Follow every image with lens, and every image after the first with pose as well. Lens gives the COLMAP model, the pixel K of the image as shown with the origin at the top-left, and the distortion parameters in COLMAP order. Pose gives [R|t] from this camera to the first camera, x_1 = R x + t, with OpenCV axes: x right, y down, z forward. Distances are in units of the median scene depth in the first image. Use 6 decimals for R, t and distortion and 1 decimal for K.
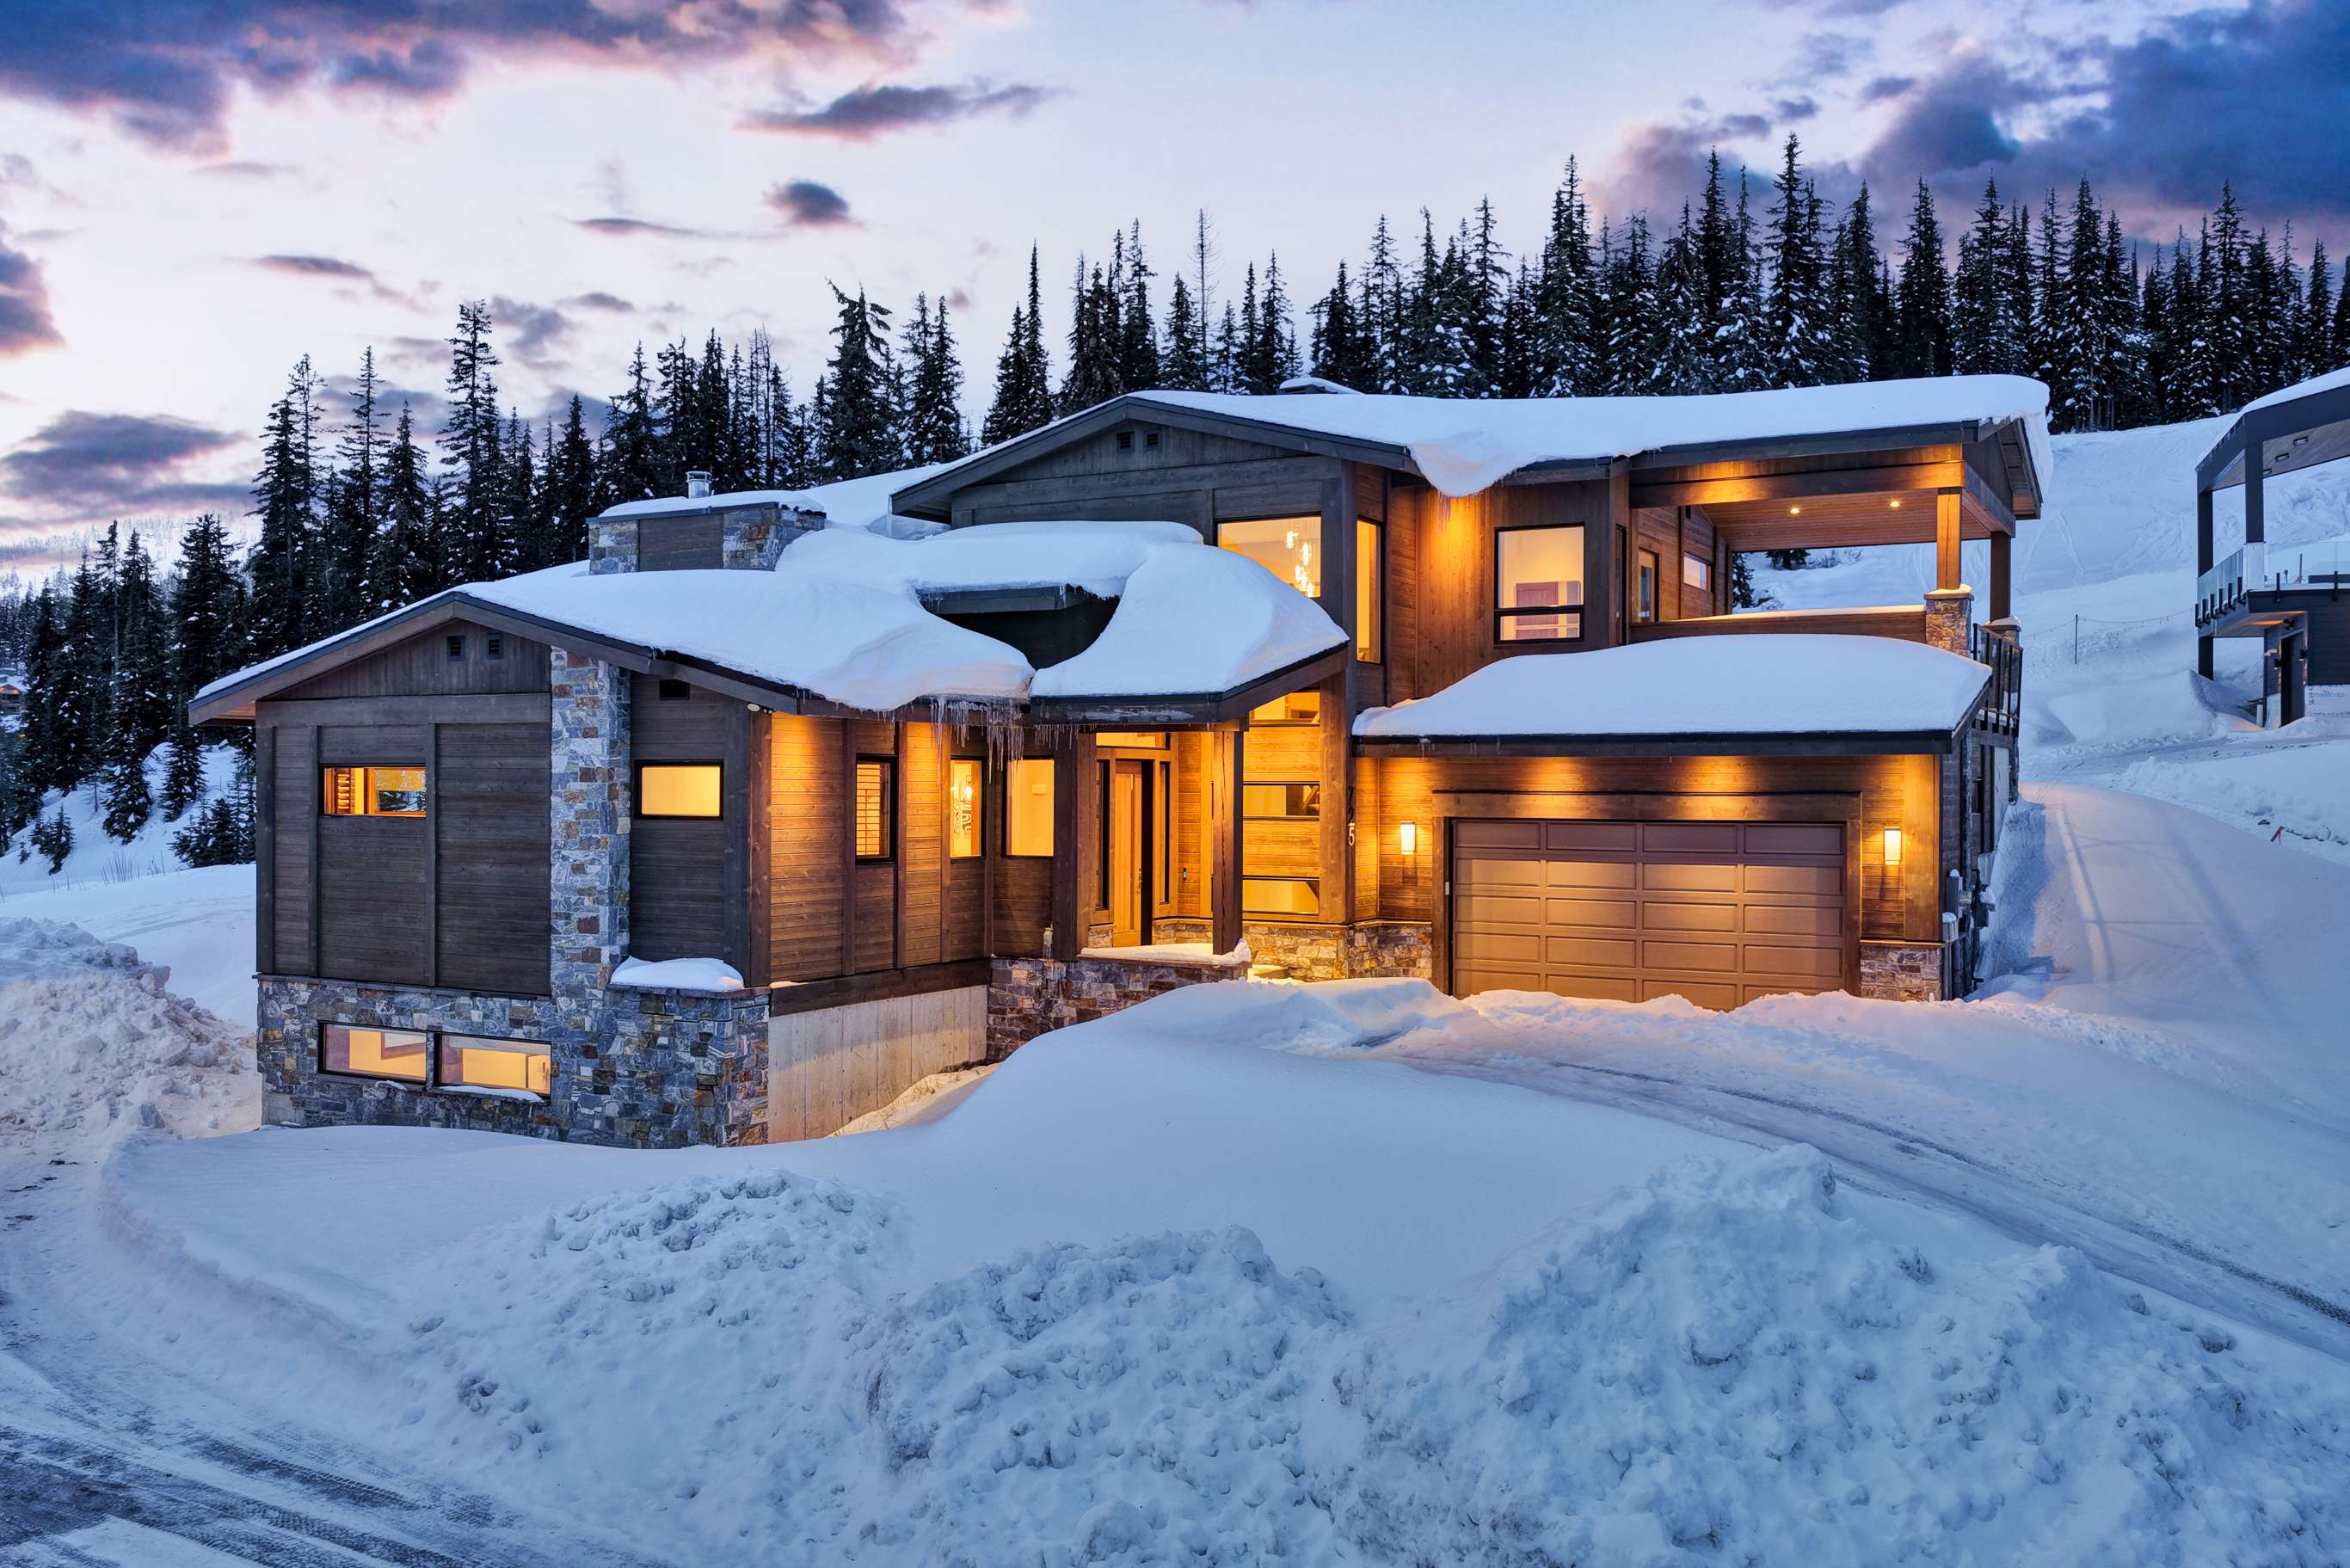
lens RADIAL K [[1904.4, 0, 1156.4], [0, 1904.4, 794.9], [0, 0, 1]] dist [-0.005421, 0.007702]
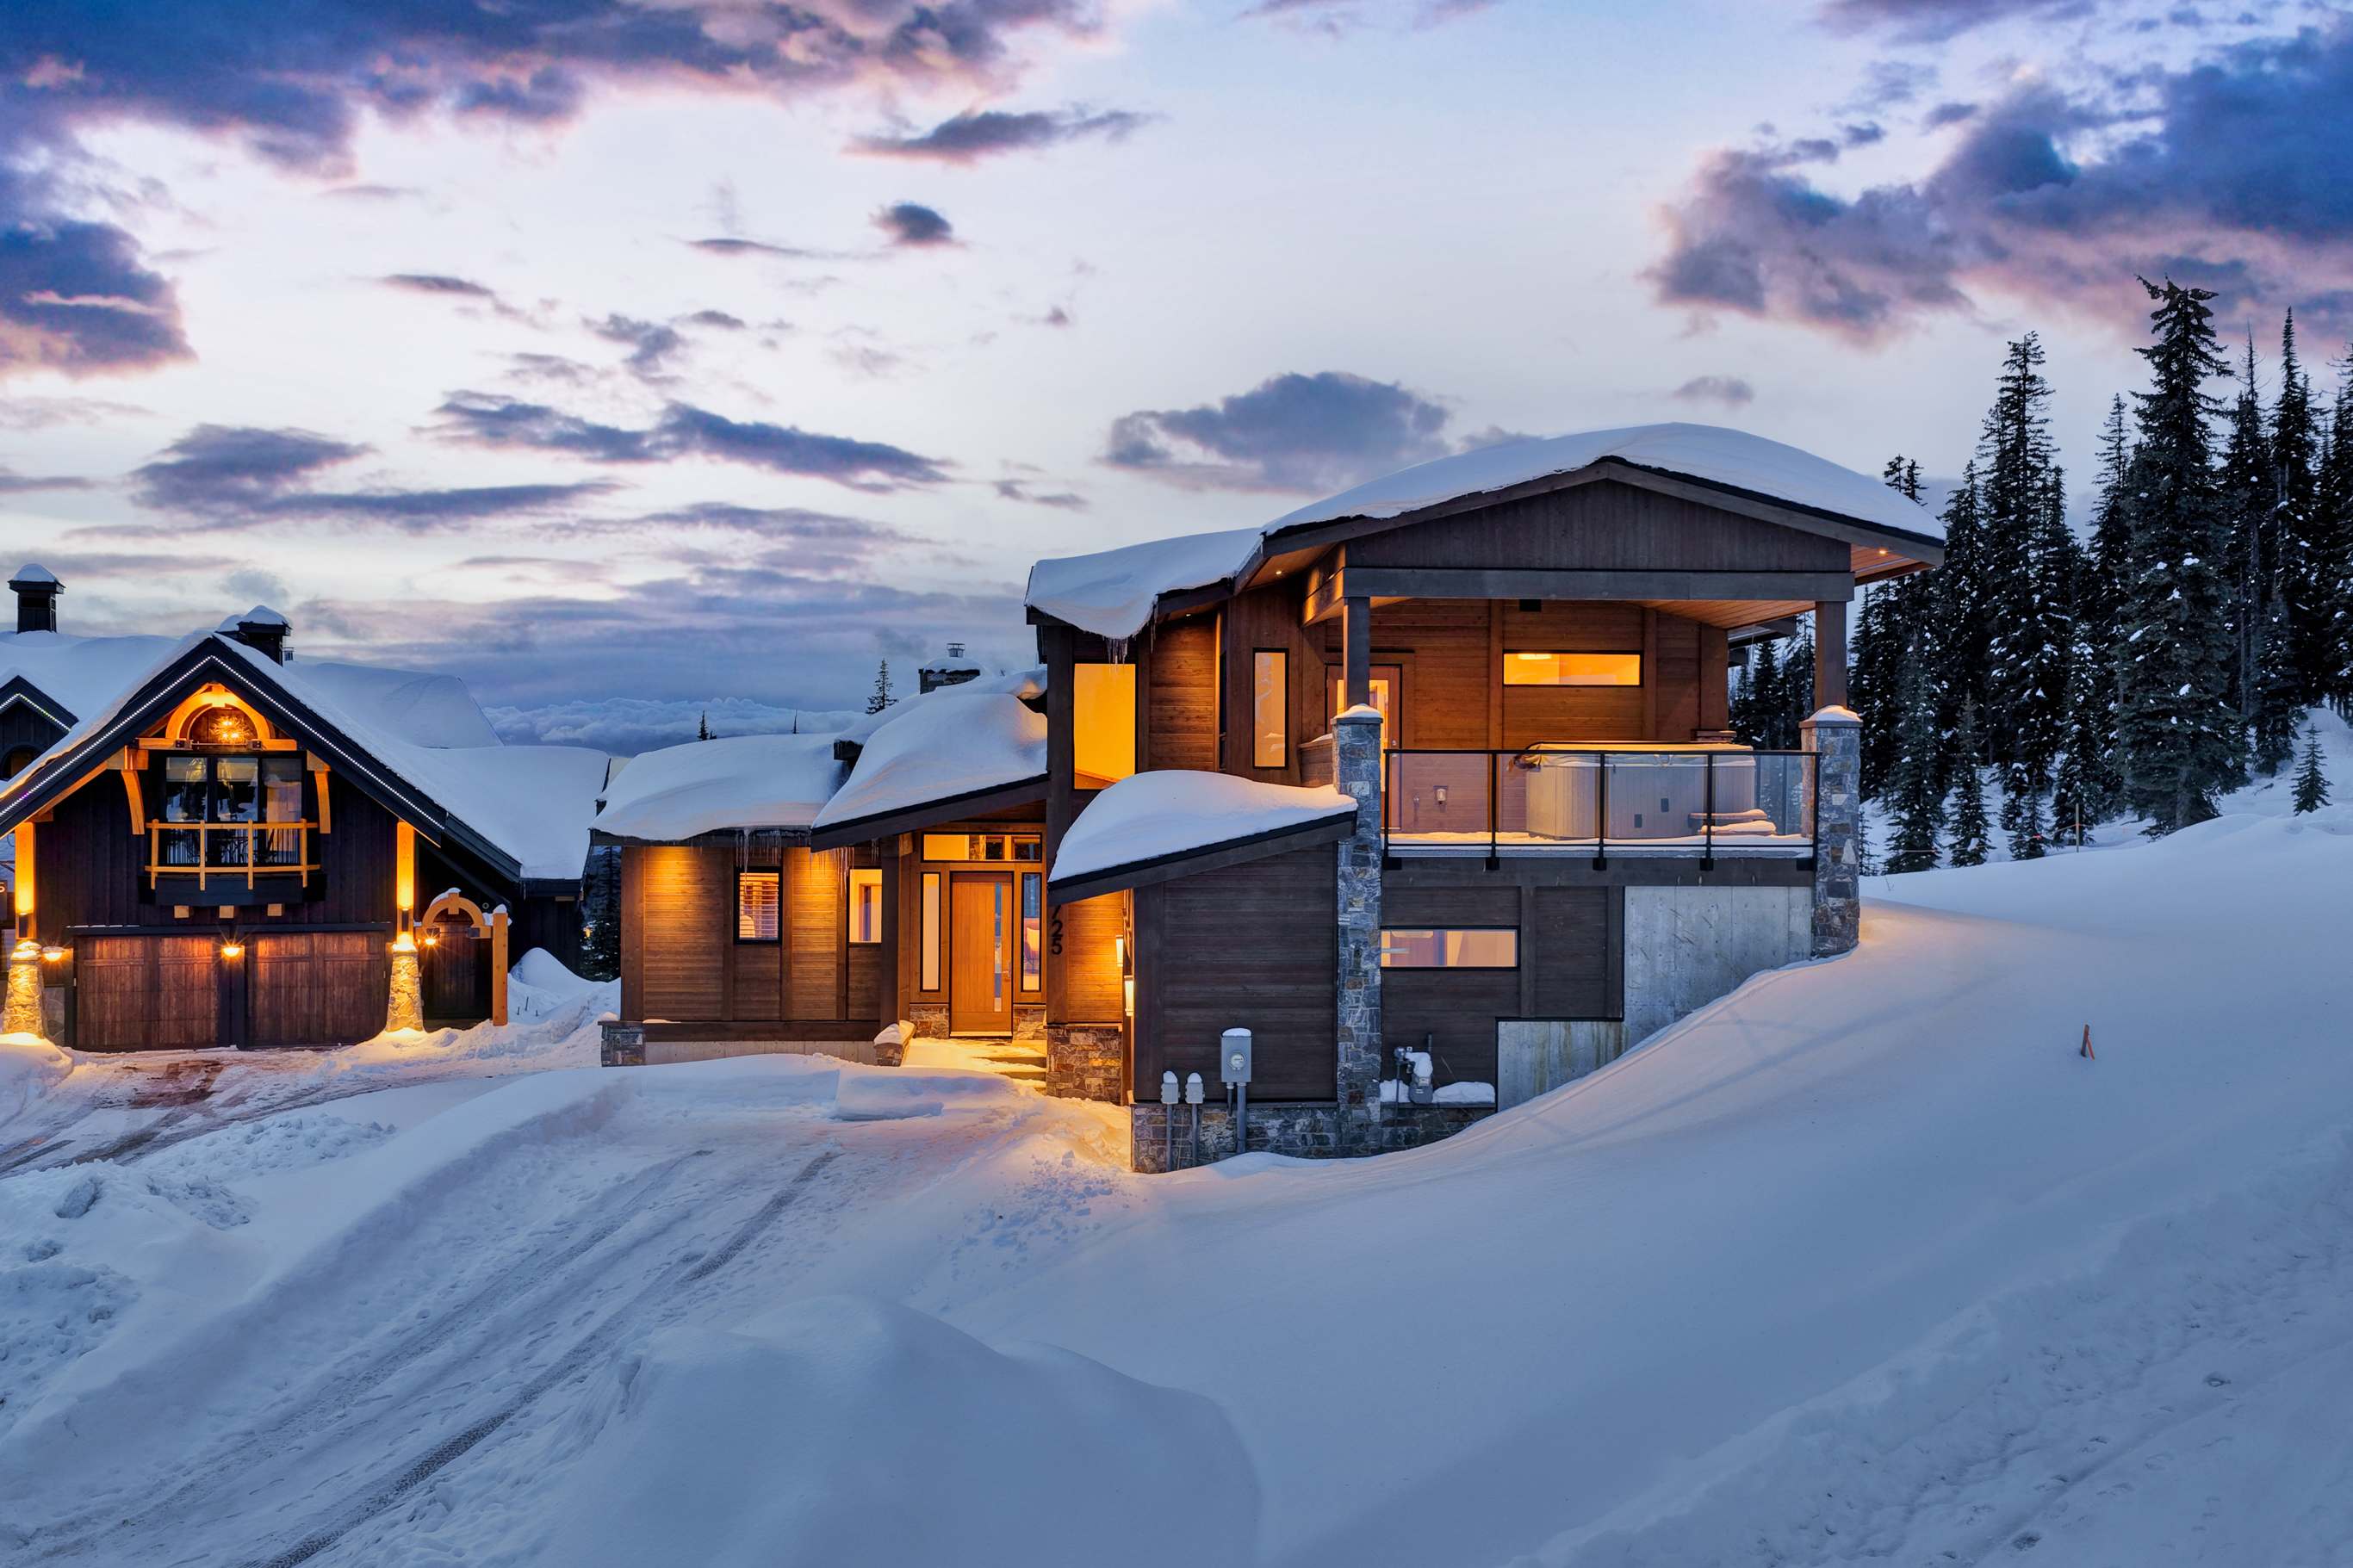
lens RADIAL K [[1906.6, 0, 1213.0], [0, 1906.6, 792.5], [0, 0, 1]] dist [-0.005421, 0.007702]
pose [[0.554480, 0.000502, -0.832197, 1.148192], [-0.006135, 0.999975, -0.003484, -0.069275], [0.832175, 0.007038, 0.554469, 0.470061]]
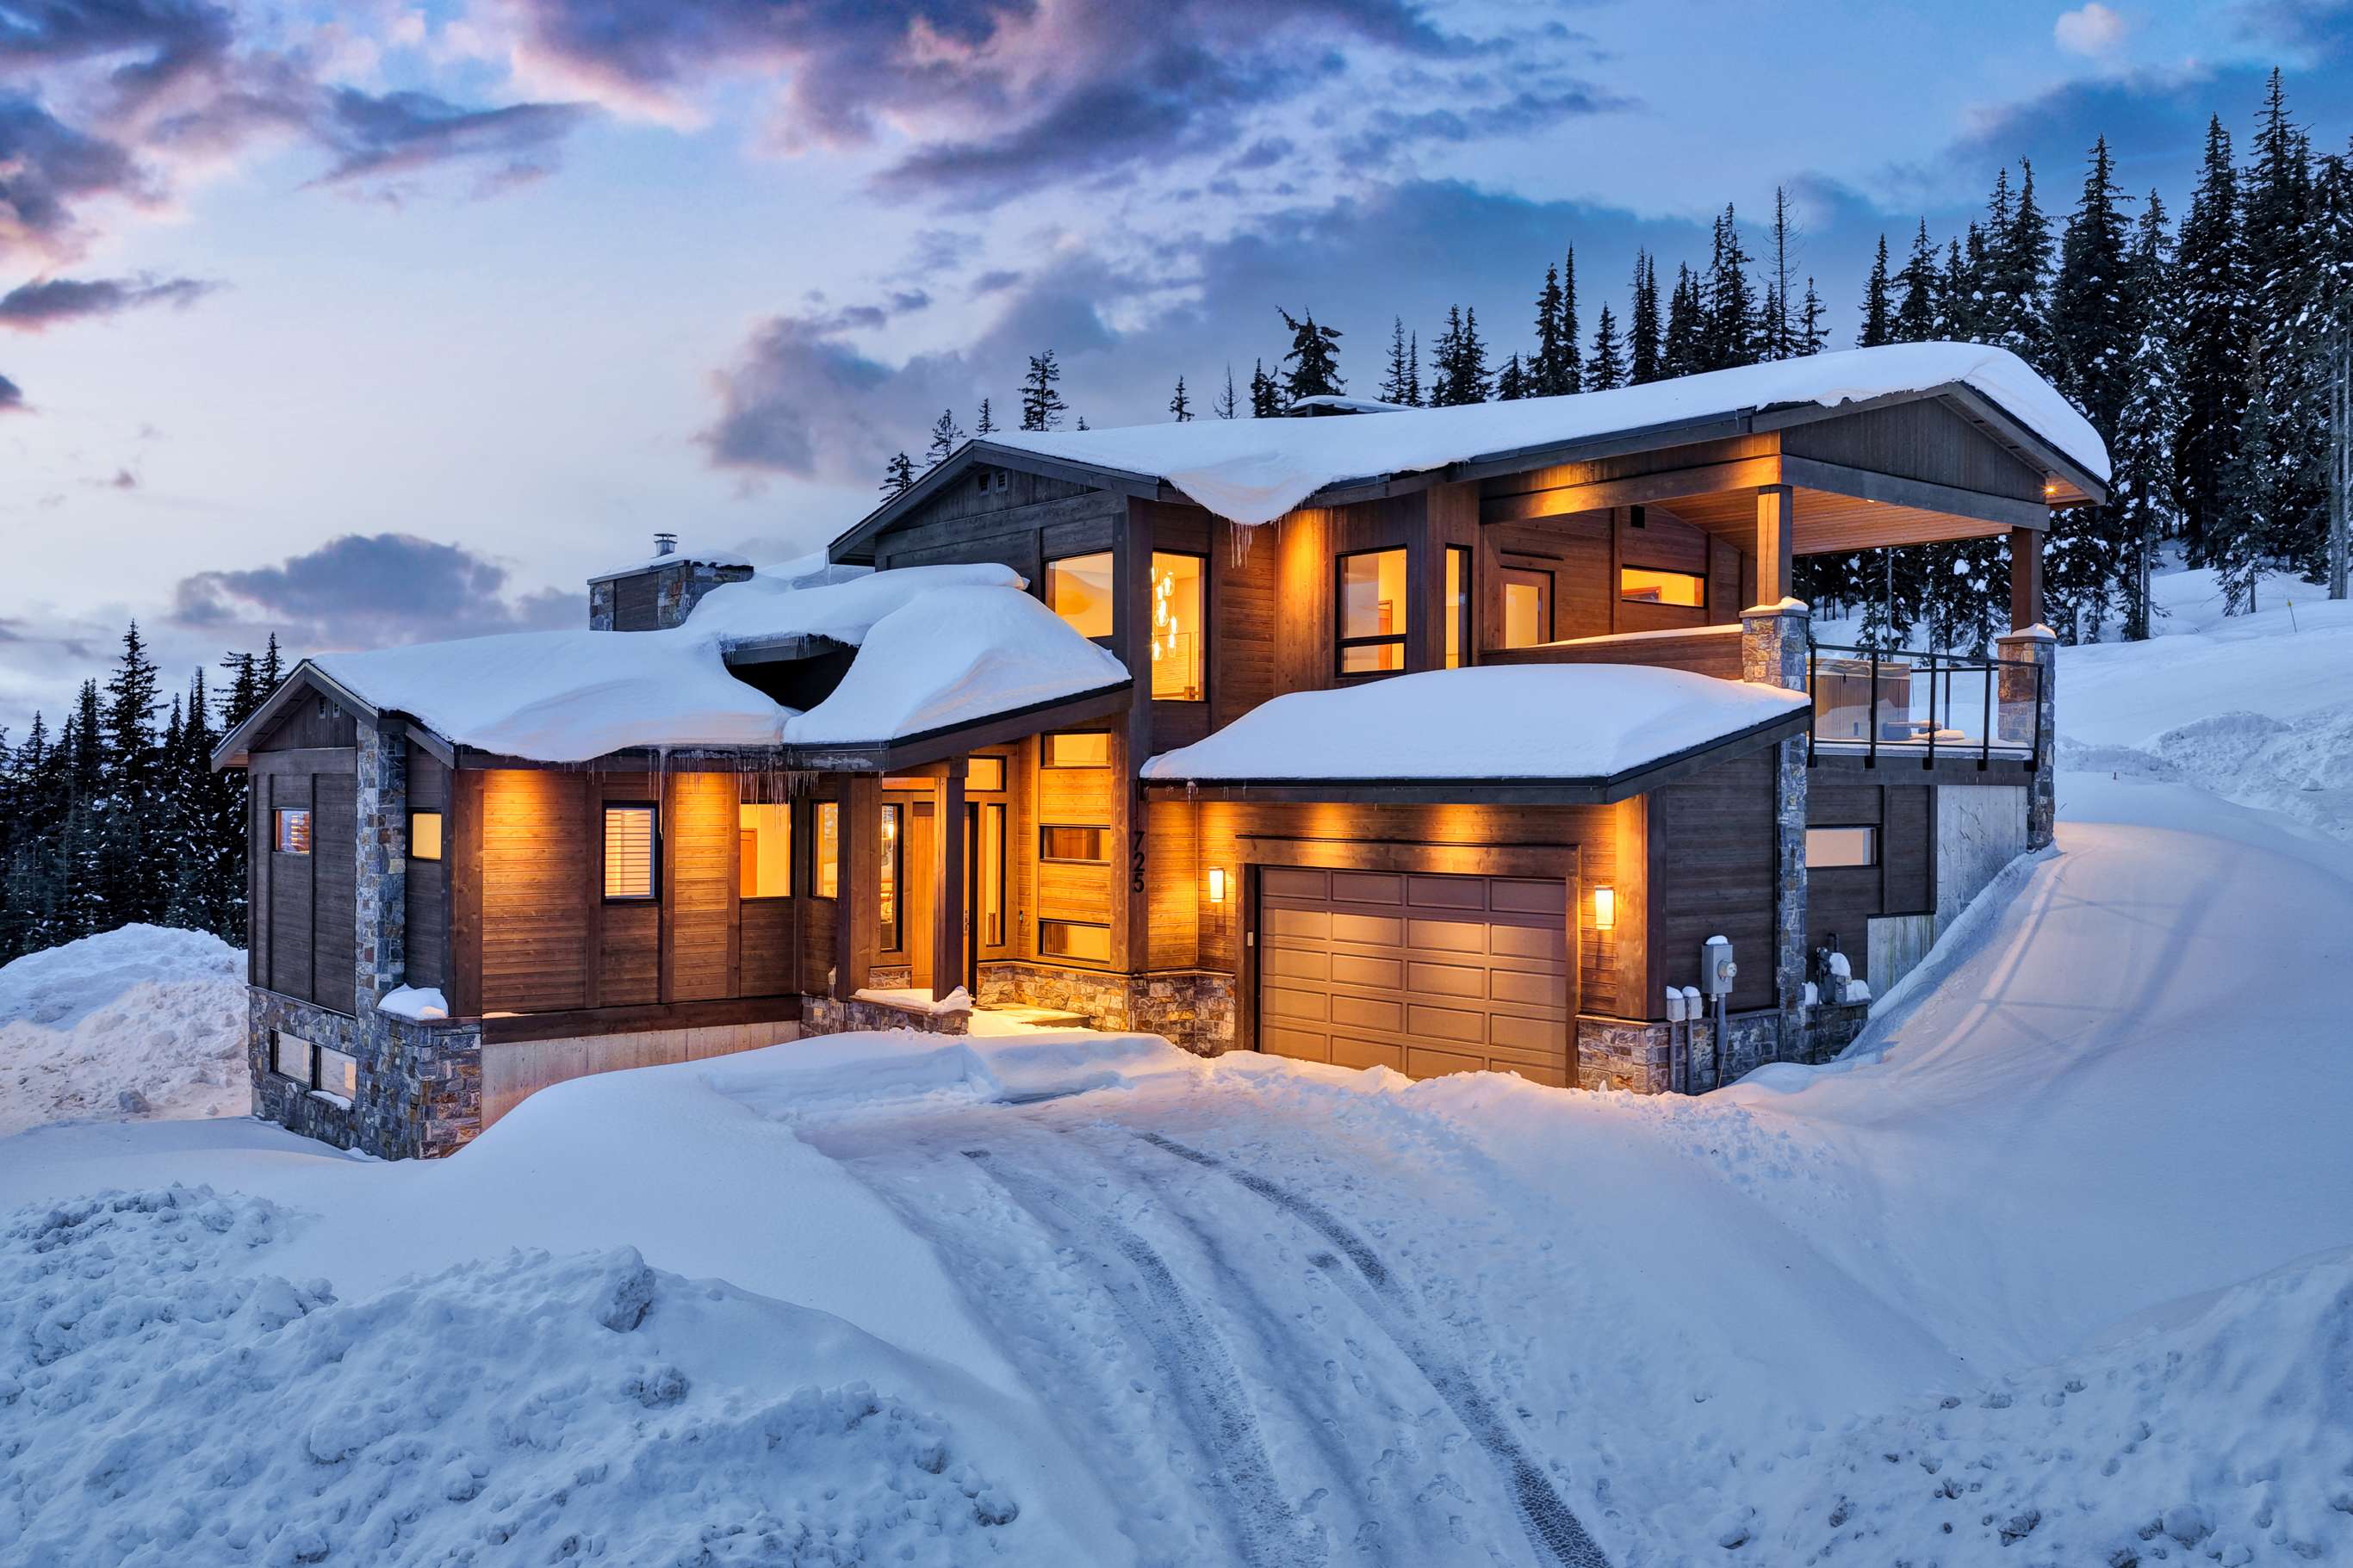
lens RADIAL K [[1906.6, 0, 1169.0], [0, 1906.6, 781.6], [0, 0, 1]] dist [-0.005421, 0.007702]
pose [[0.931354, -0.002417, -0.364106, 0.490819], [-0.001786, 0.999936, -0.011205, -0.019493], [0.364110, 0.011086, 0.931290, 0.112225]]
